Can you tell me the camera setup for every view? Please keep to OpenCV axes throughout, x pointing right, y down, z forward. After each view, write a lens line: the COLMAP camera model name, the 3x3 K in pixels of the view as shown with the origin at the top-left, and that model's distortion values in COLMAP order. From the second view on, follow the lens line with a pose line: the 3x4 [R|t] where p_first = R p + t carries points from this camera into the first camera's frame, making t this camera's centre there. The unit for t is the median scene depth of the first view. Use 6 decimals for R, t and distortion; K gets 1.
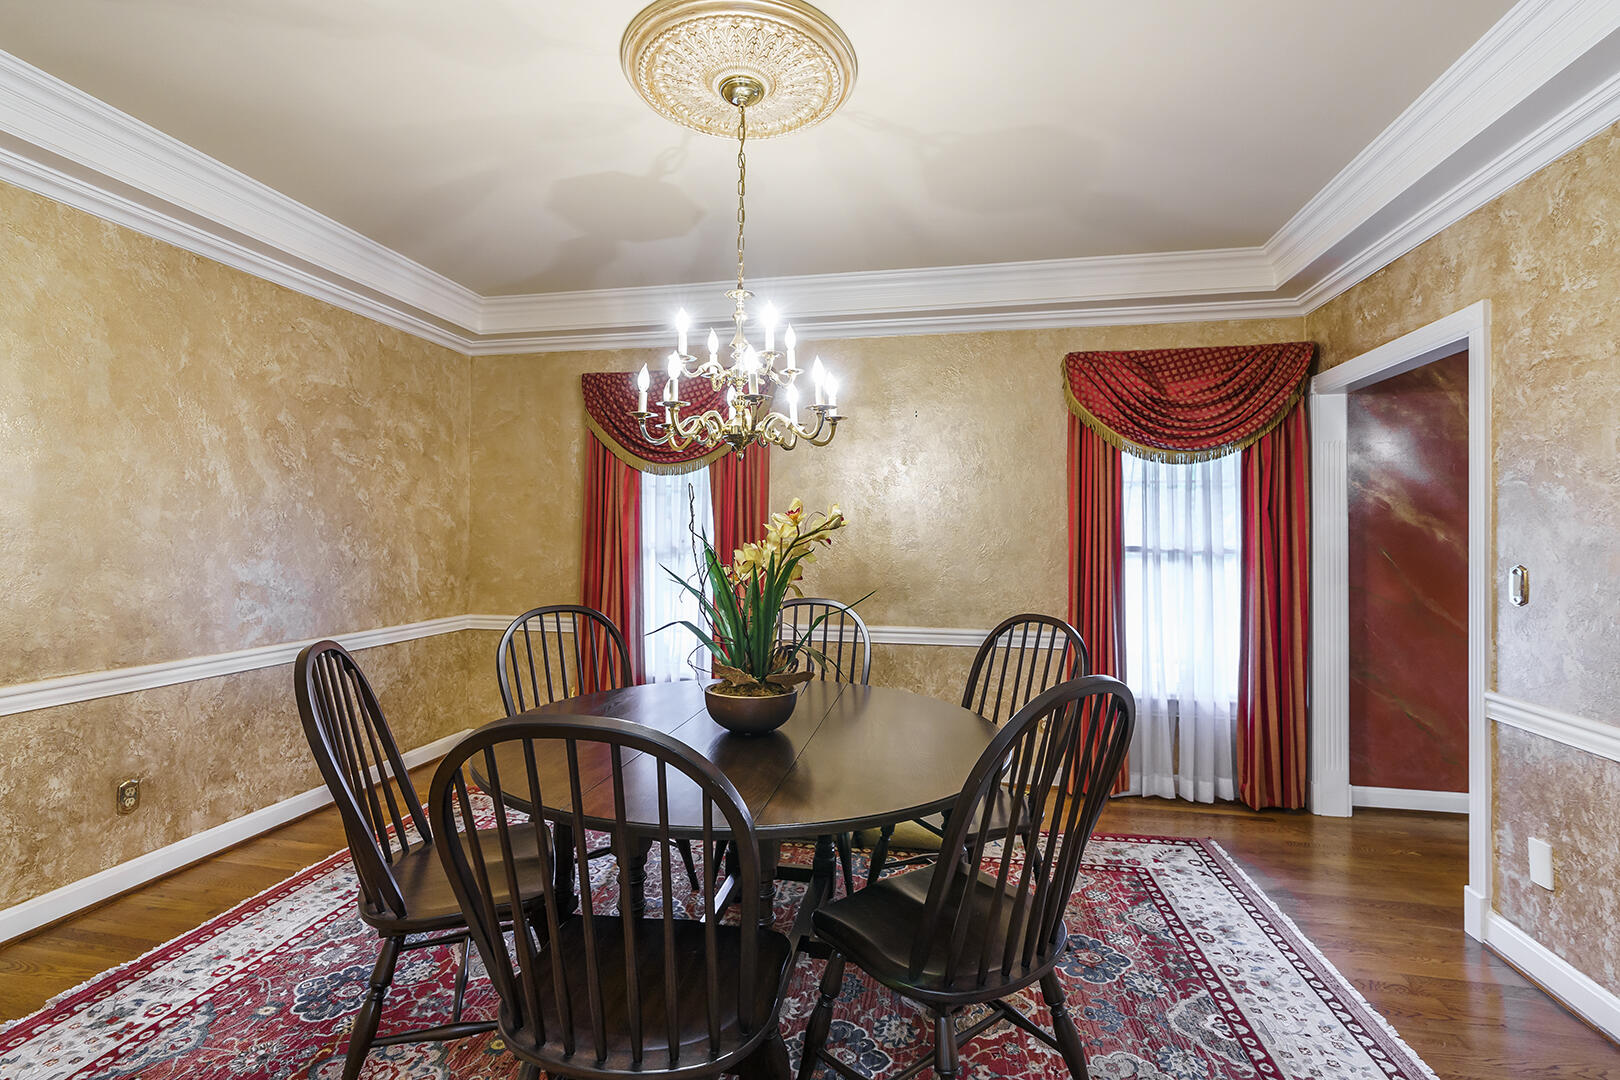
lens RADIAL K [[742.2, 0, 805.8], [0, 742.2, 532.7], [0, 0, 1]] dist [-0.004951, -0.000587]
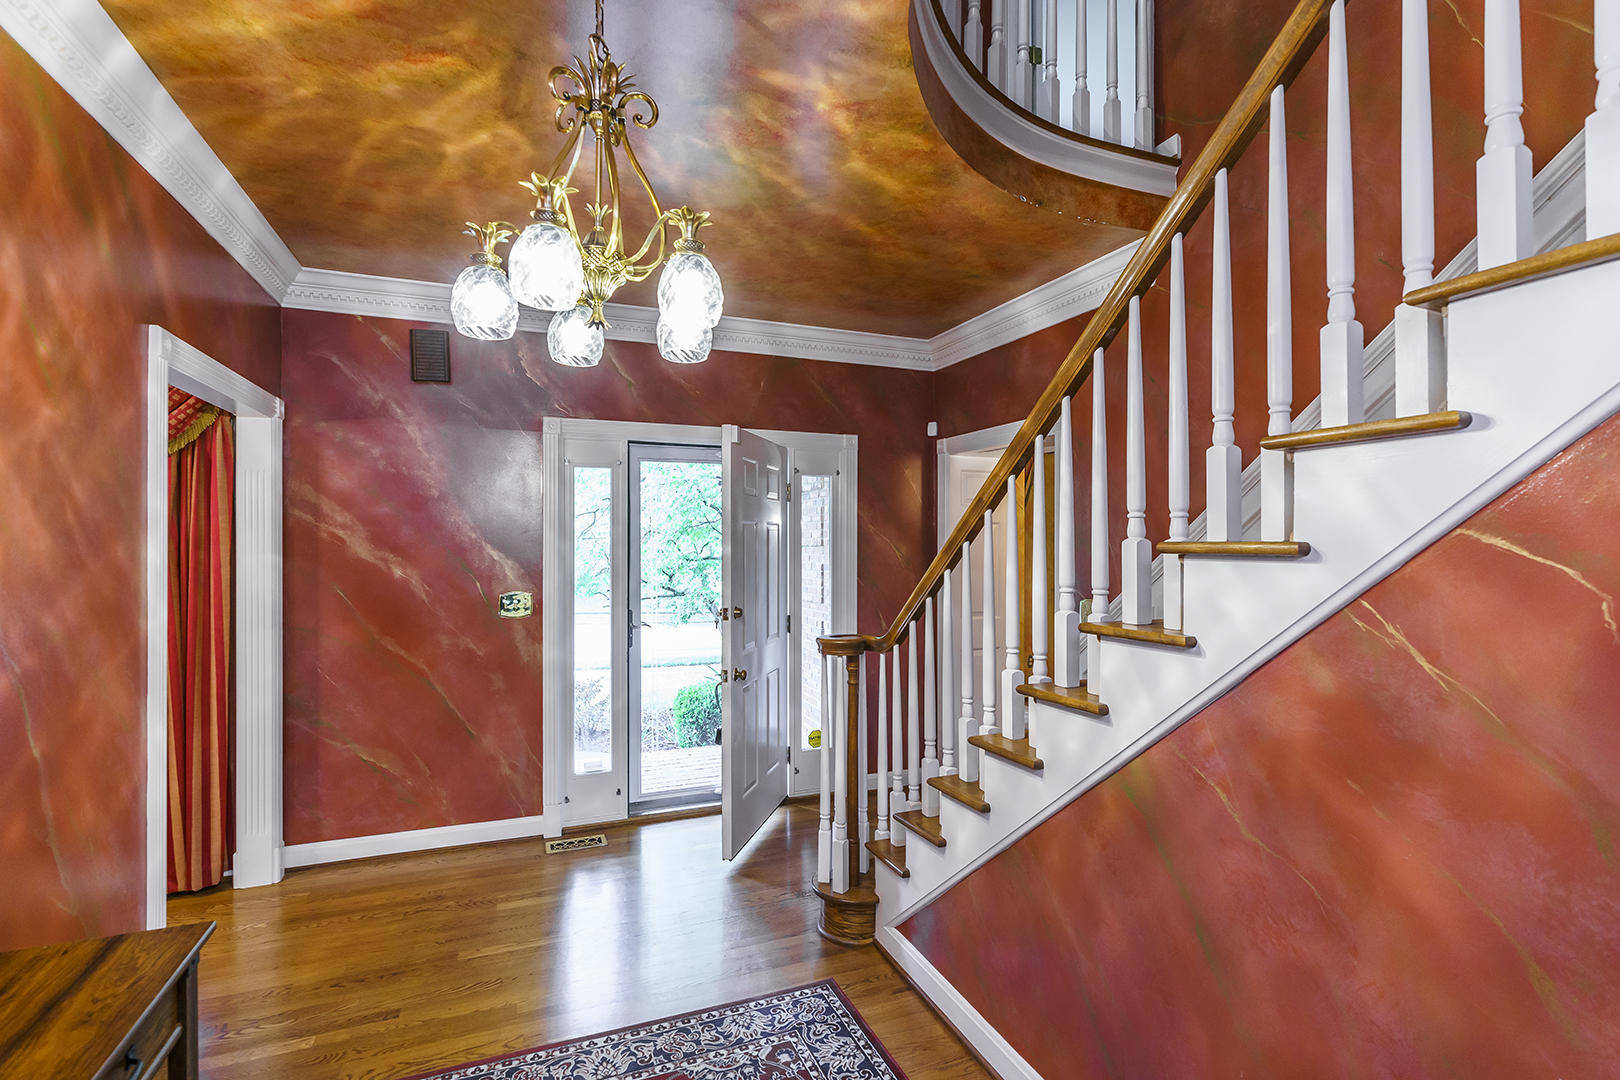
lens RADIAL K [[742.2, 0, 810.9], [0, 742.2, 539.9], [0, 0, 1]] dist [-0.004951, -0.000587]
pose [[0.841744, -0.005323, 0.539850, 0.795440], [0.000123, 0.999953, 0.009668, -0.047898], [-0.539876, -0.008071, 0.841706, -0.120239]]
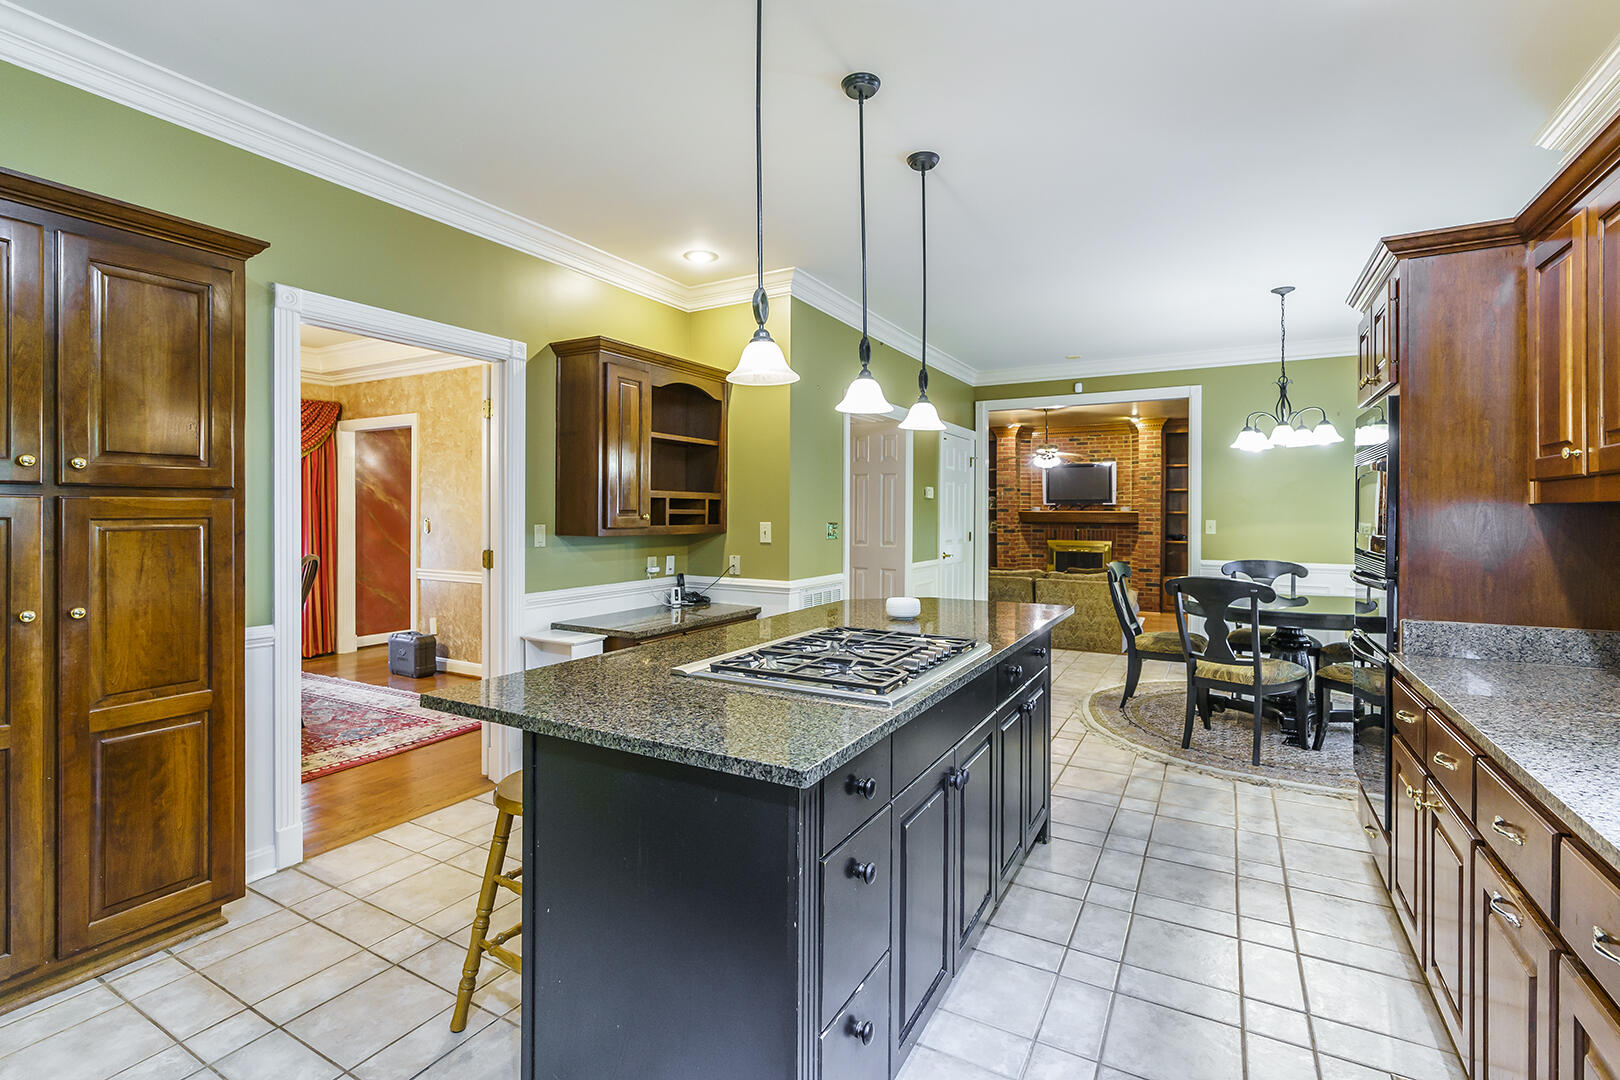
lens RADIAL K [[742.2, 0, 800.7], [0, 742.2, 511.2], [0, 0, 1]] dist [-0.004951, -0.000587]
pose [[0.329284, -0.003023, 0.944226, -0.700485], [-0.008365, 0.999946, 0.006118, -0.004893], [-0.944194, -0.009913, 0.329241, -0.722932]]
